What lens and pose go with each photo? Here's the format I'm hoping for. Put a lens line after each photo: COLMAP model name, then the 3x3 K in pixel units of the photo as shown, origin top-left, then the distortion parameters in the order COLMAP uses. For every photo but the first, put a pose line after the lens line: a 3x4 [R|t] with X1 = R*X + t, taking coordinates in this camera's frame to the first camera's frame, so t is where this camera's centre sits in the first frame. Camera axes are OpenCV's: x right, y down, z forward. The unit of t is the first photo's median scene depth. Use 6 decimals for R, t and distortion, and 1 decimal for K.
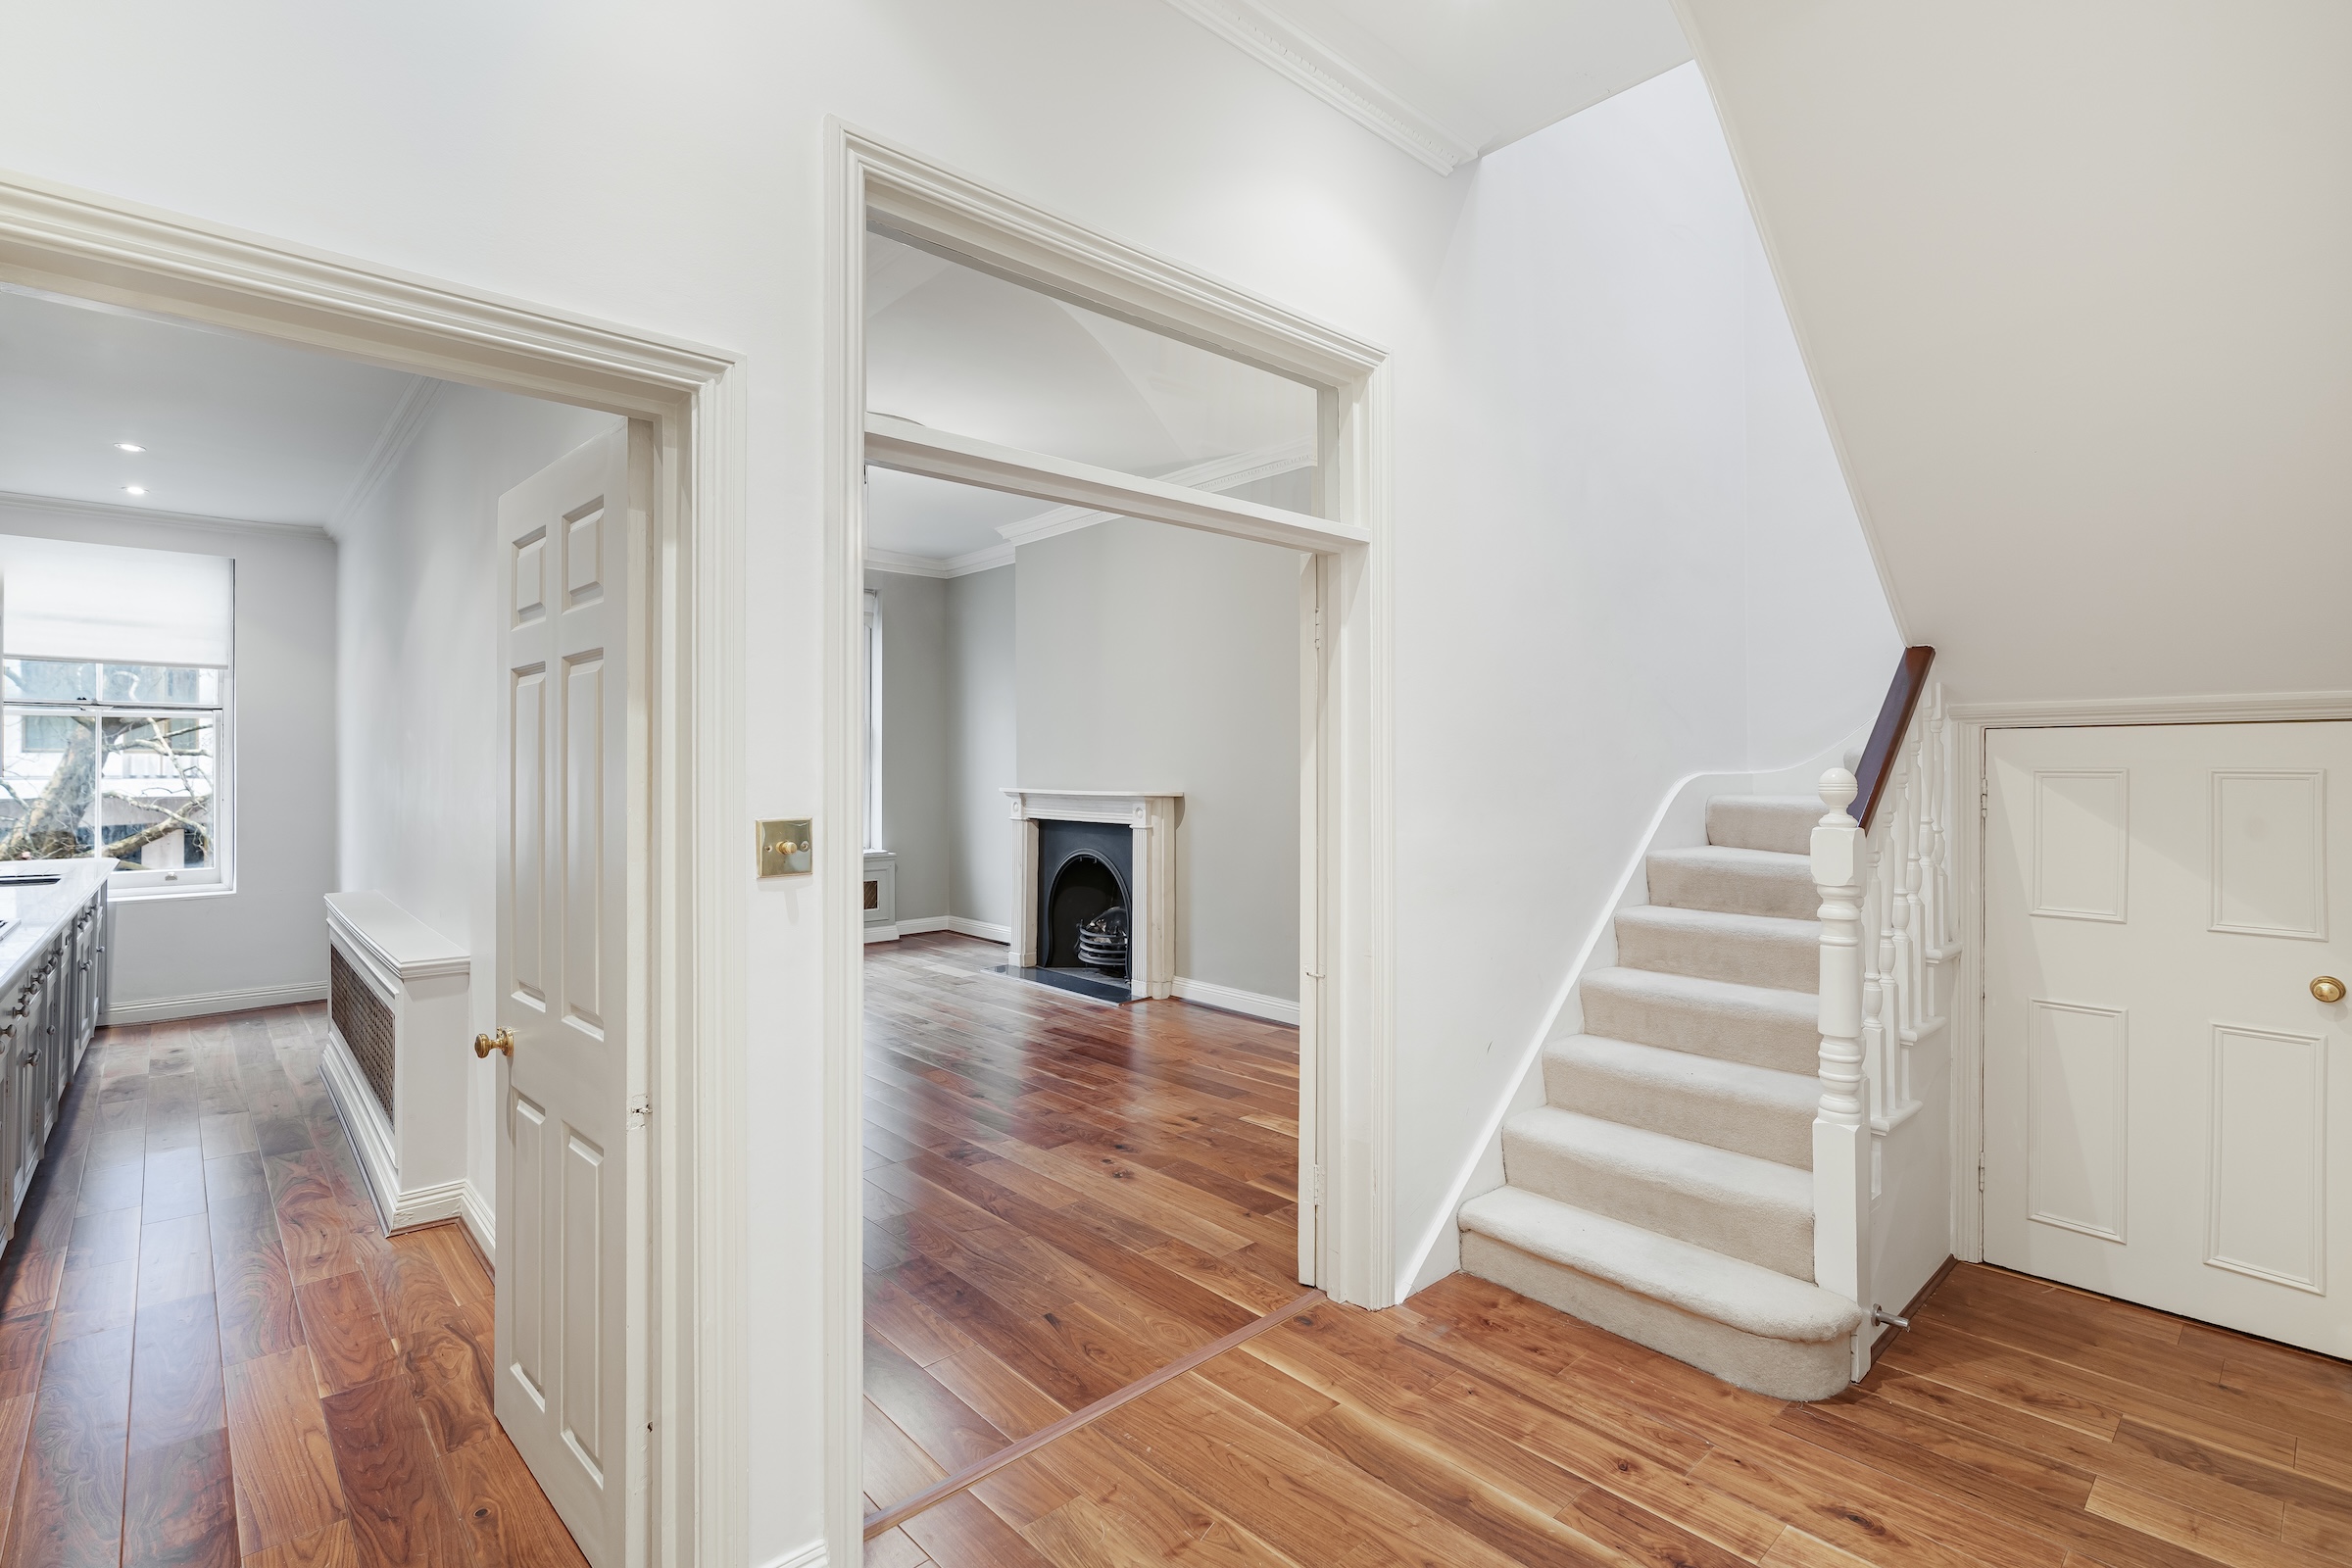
lens RADIAL K [[1088.8, 0, 1168.2], [0, 1088.8, 758.4], [0, 0, 1]] dist [-0.006073, 0.002049]
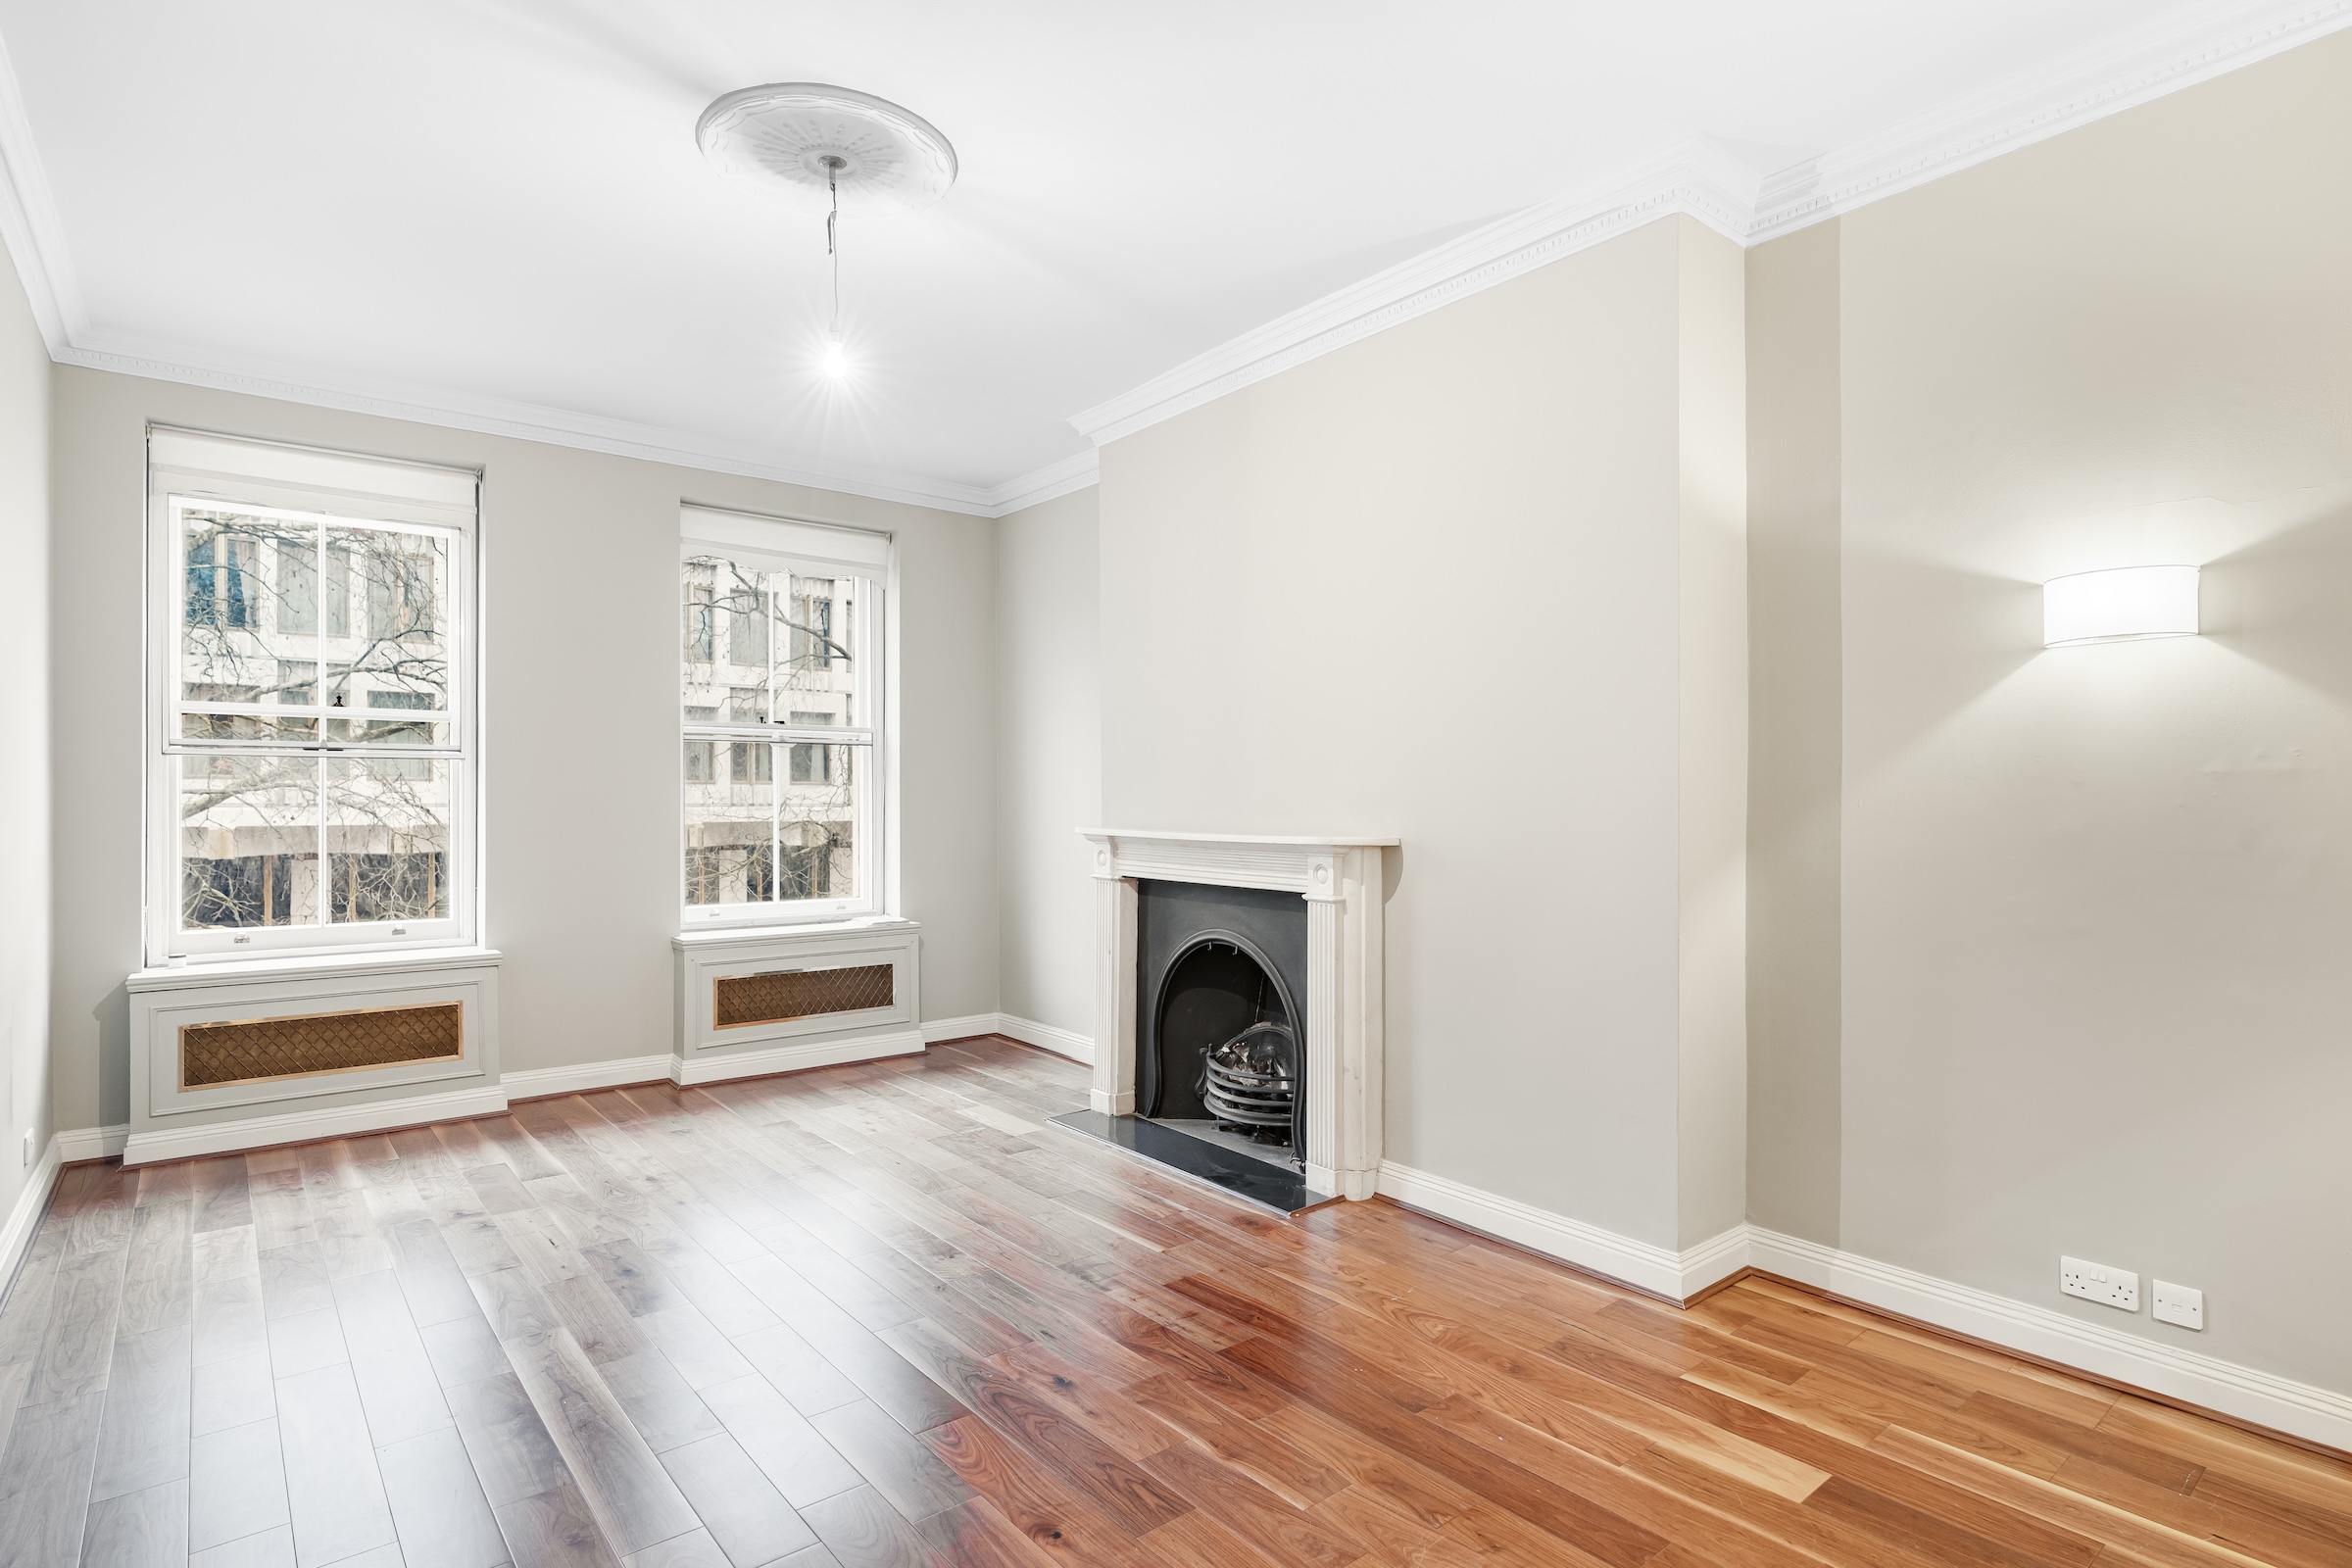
lens RADIAL K [[1189.7, 0, 1178.6], [0, 1189.7, 800.8], [0, 0, 1]] dist [0.001317, 0.000573]
pose [[0.998351, 0.002196, -0.057356, -0.062784], [-0.001654, 0.999954, 0.009498, 0.005521], [0.057374, -0.009388, 0.998309, 0.353766]]
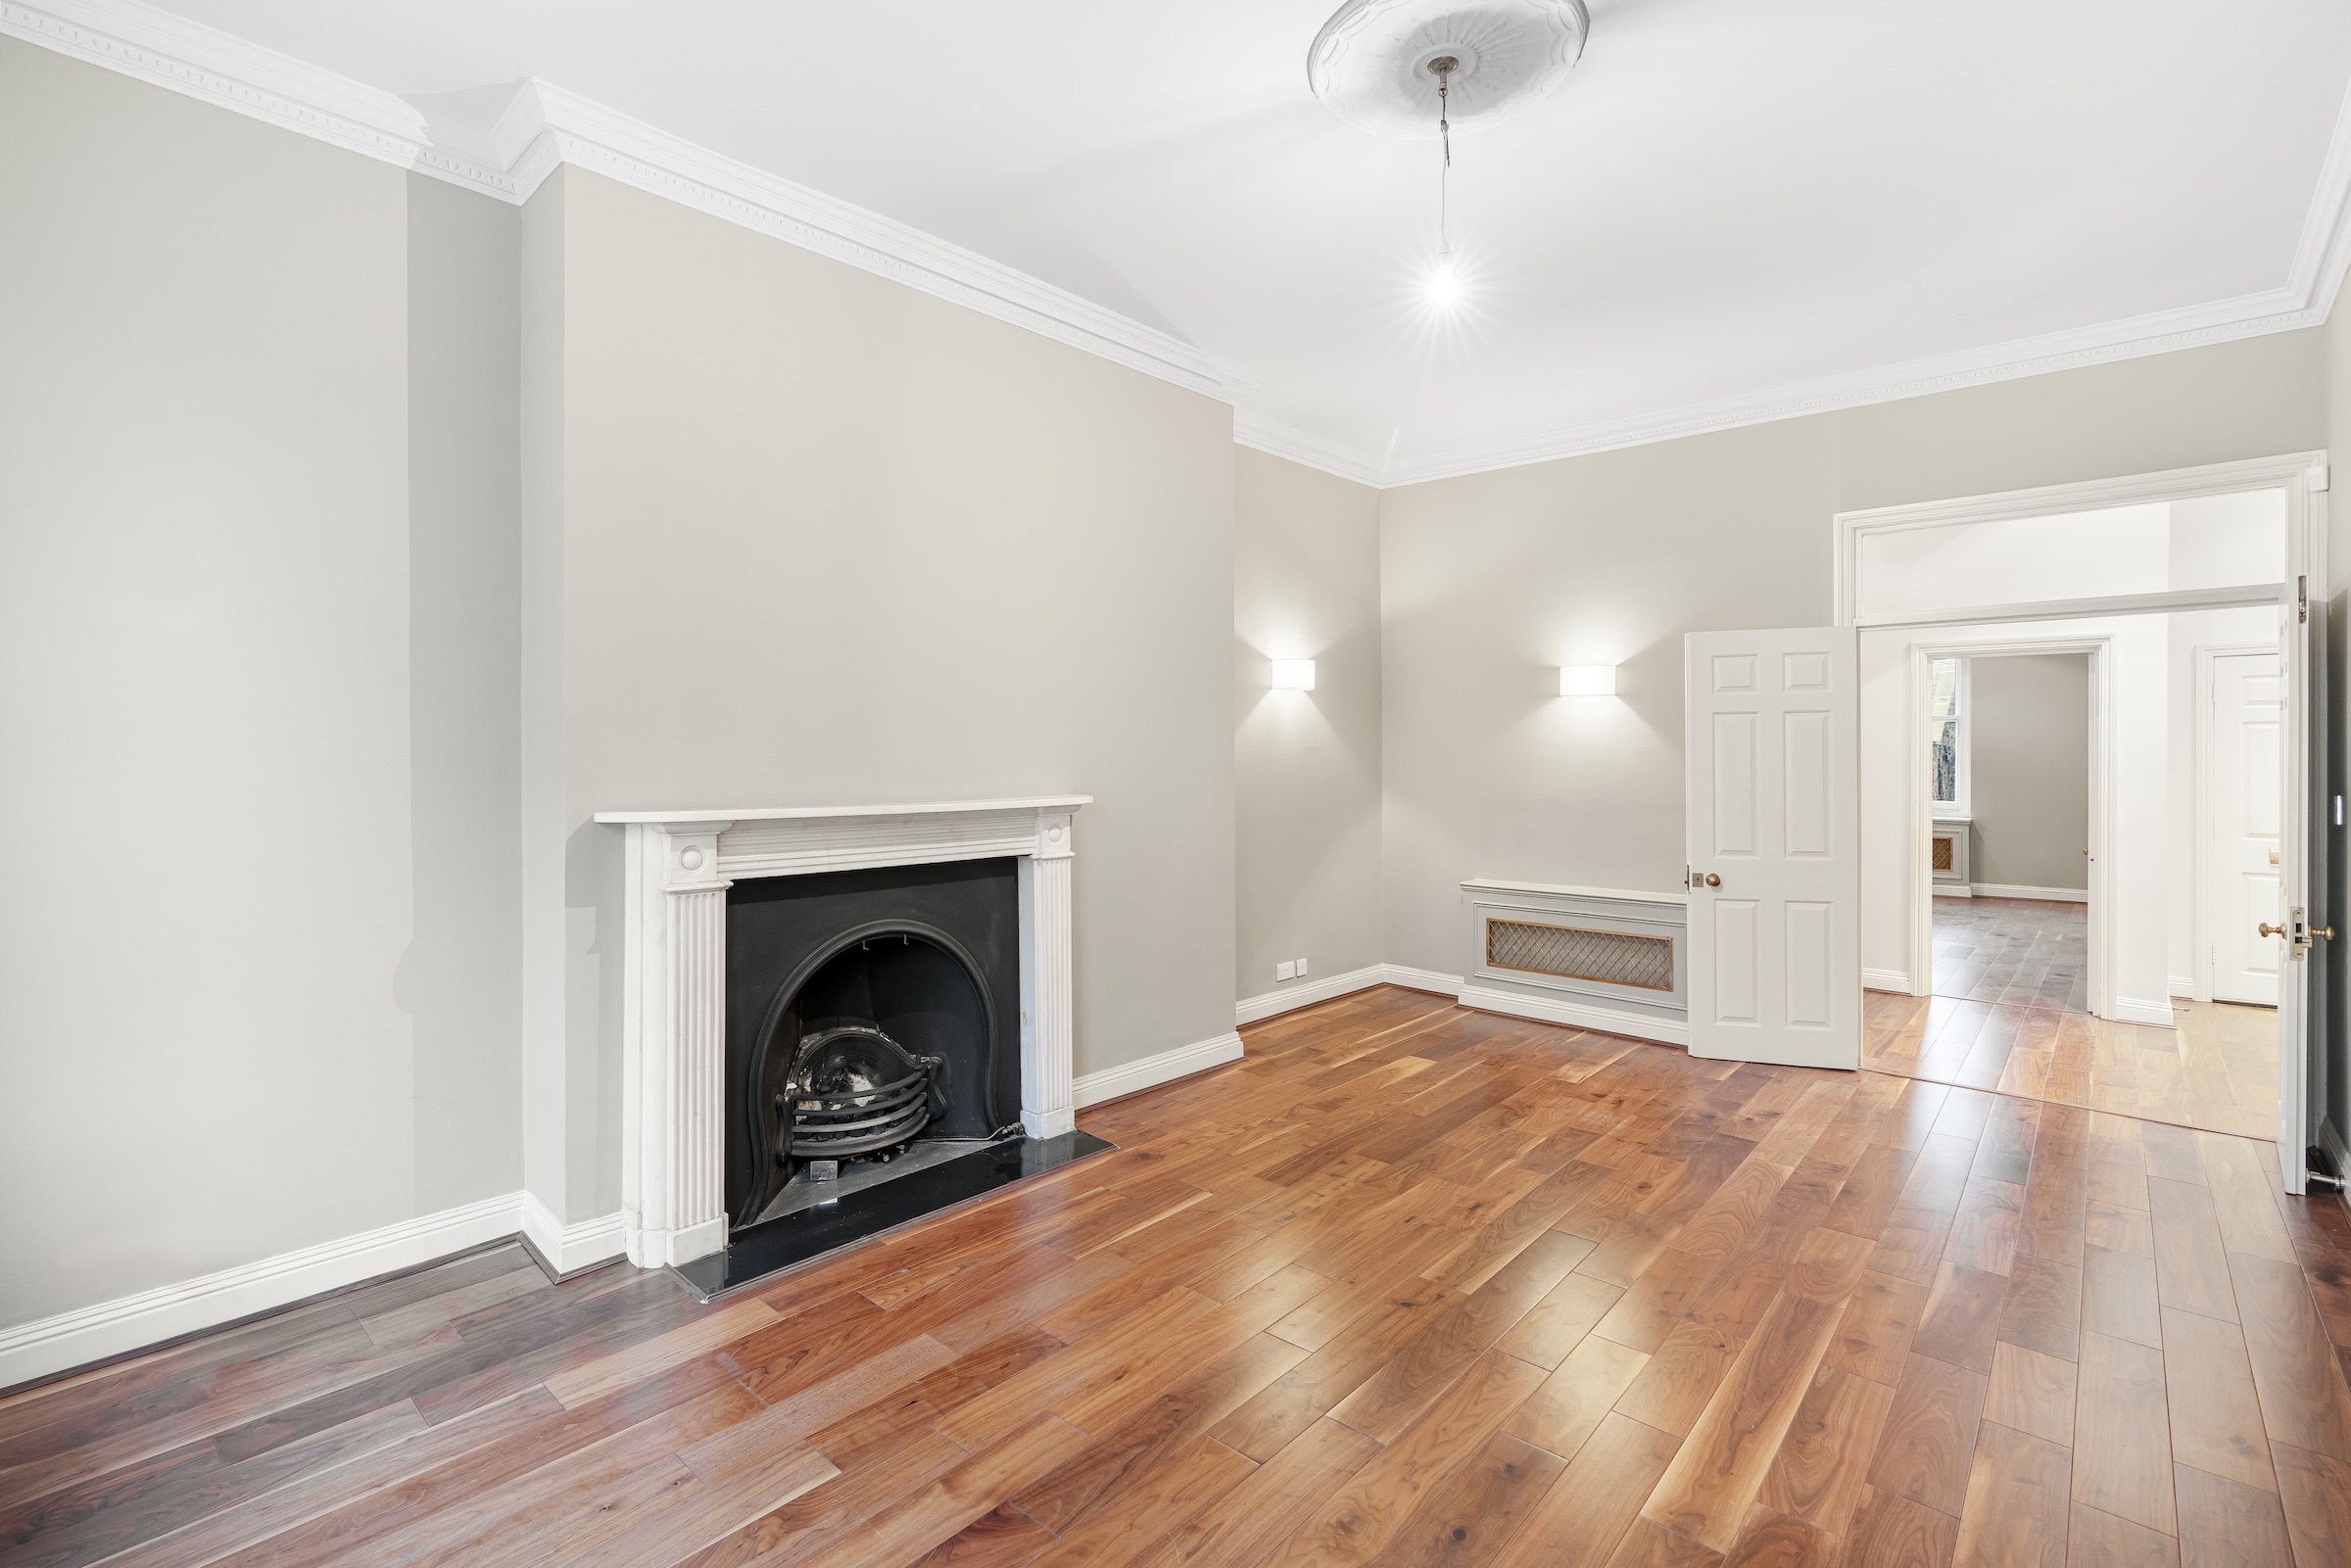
lens RADIAL K [[1088.2, 0, 1159.3], [0, 1088.2, 760.5], [0, 0, 1]] dist [-0.006073, 0.002049]
pose [[-0.106241, -0.001866, 0.994339, -0.607002], [-0.008389, 0.999964, 0.000981, 0.008073], [-0.994305, -0.008237, -0.106252, 0.963669]]
